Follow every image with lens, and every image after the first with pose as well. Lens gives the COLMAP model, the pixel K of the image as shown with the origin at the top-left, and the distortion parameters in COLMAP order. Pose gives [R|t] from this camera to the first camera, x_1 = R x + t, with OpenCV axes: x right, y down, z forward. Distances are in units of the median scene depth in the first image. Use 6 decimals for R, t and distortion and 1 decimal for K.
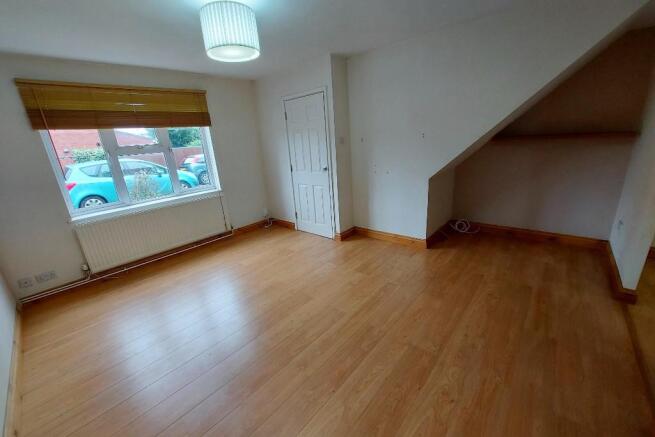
lens RADIAL K [[264.0, 0, 323.6], [0, 264.0, 222.4], [0, 0, 1]] dist [-0.002820, -0.000231]
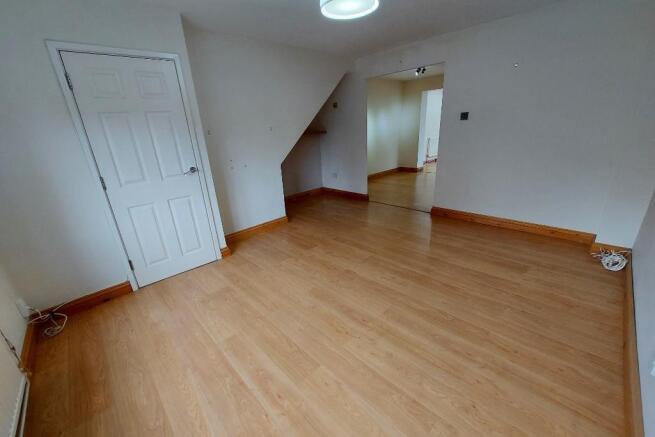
lens RADIAL K [[264.0, 0, 323.6], [0, 264.0, 222.4], [0, 0, 1]] dist [-0.002820, -0.000231]
pose [[0.085603, -0.270964, 0.958776, -0.756798], [0.356267, 0.907008, 0.224525, -0.115810], [-0.930455, 0.322360, 0.174178, 0.632945]]
